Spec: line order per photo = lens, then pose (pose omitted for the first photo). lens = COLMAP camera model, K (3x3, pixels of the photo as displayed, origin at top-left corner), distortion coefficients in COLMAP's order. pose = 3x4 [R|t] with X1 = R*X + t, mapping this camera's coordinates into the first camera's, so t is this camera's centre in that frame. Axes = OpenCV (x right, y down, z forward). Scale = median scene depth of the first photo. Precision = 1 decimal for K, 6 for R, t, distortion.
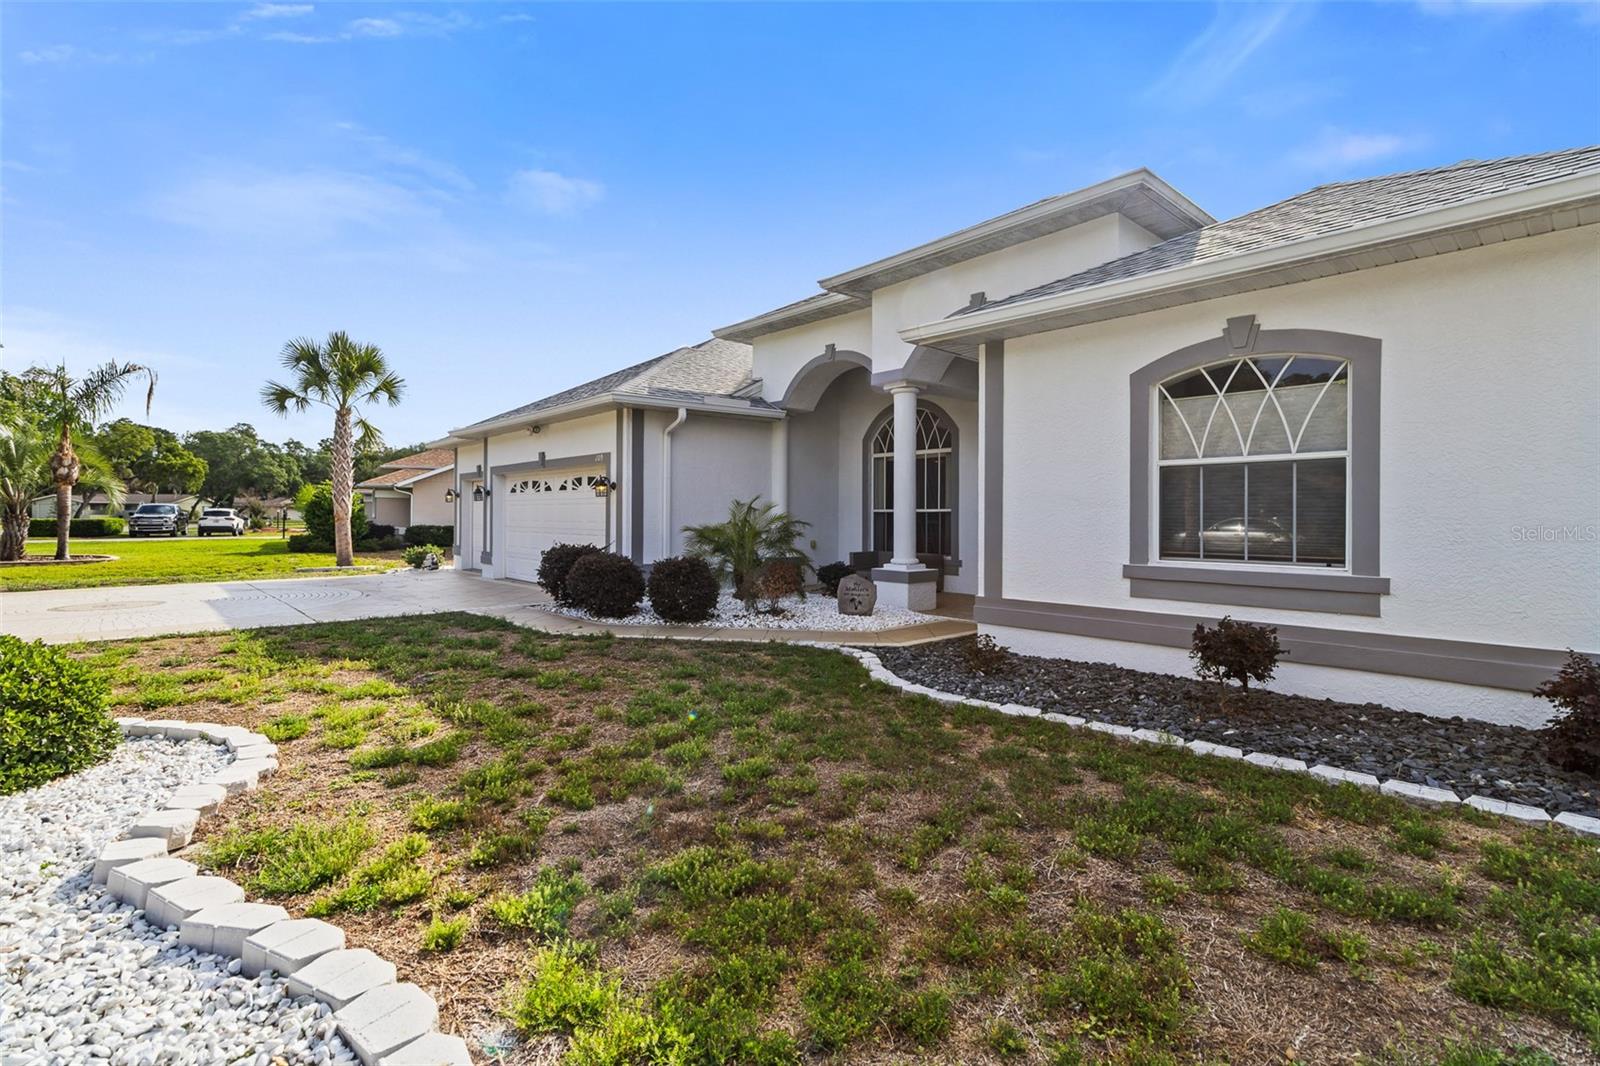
lens RADIAL K [[749.1, 0, 800.9], [0, 749.1, 517.5], [0, 0, 1]] dist [0.002544, 0.000368]
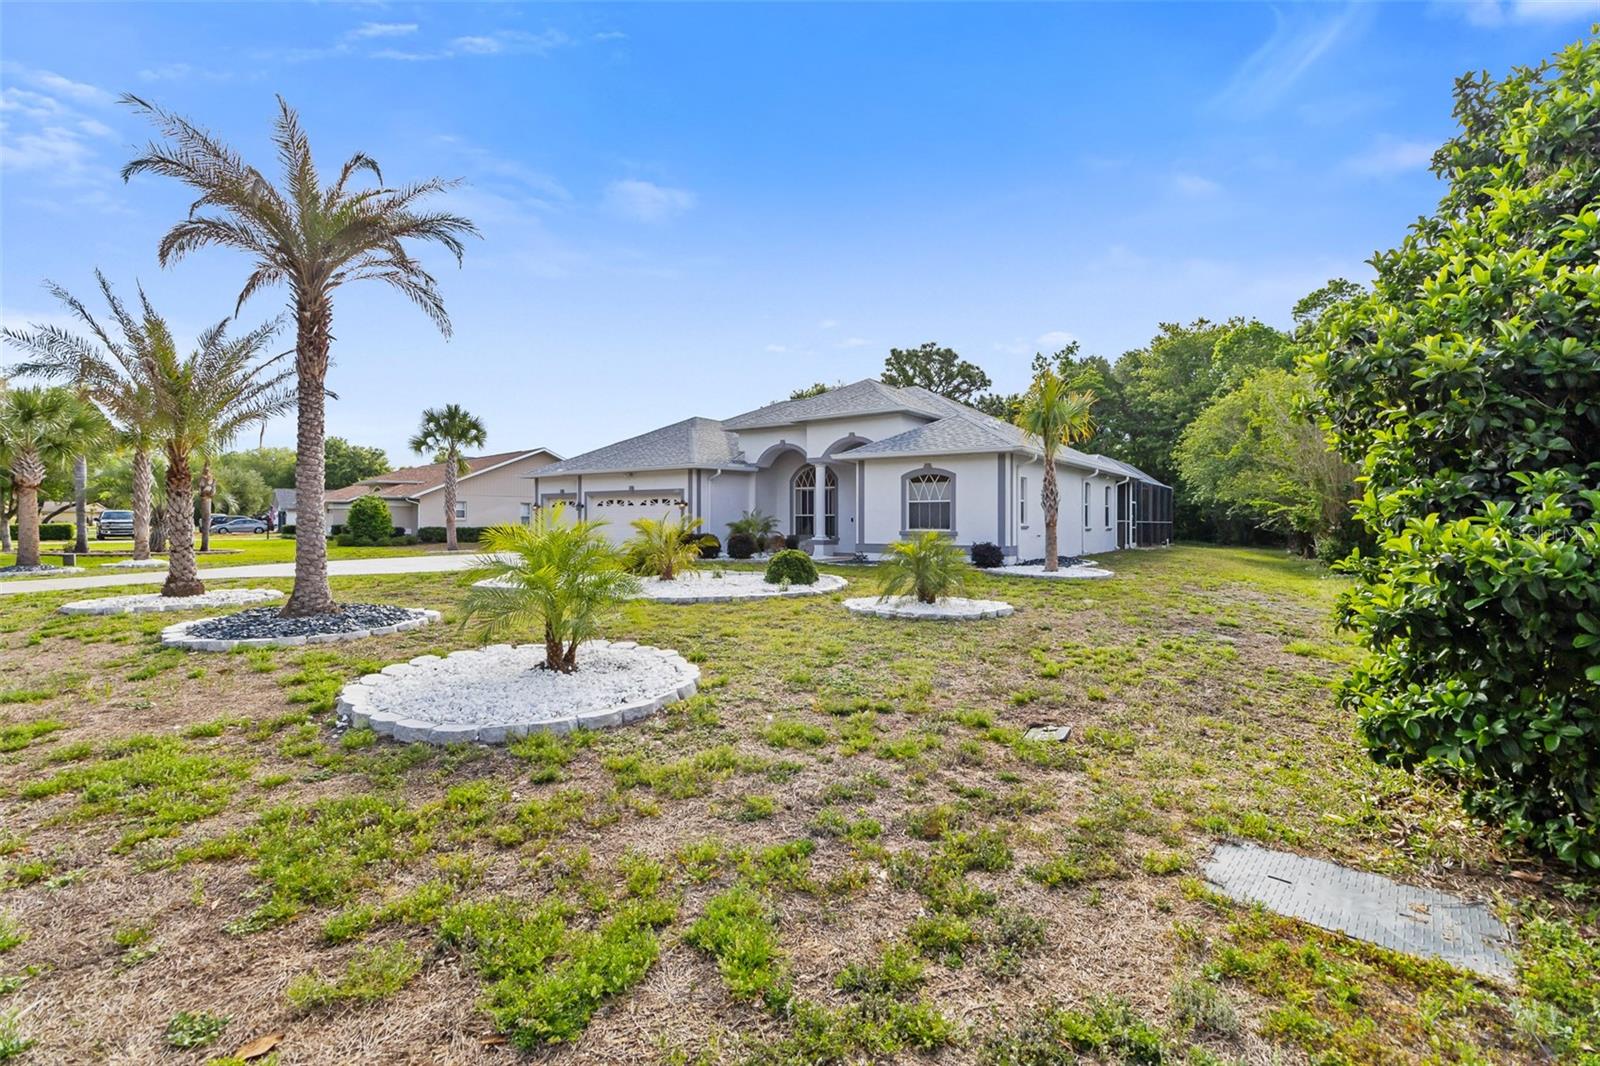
lens RADIAL K [[749.1, 0, 800.9], [0, 749.1, 517.5], [0, 0, 1]] dist [0.002544, 0.000368]
pose [[0.975307, -0.003729, 0.220820, -0.466381], [0.004892, 0.999977, -0.004719, 0.009165], [-0.220798, 0.005683, 0.975303, -1.366912]]
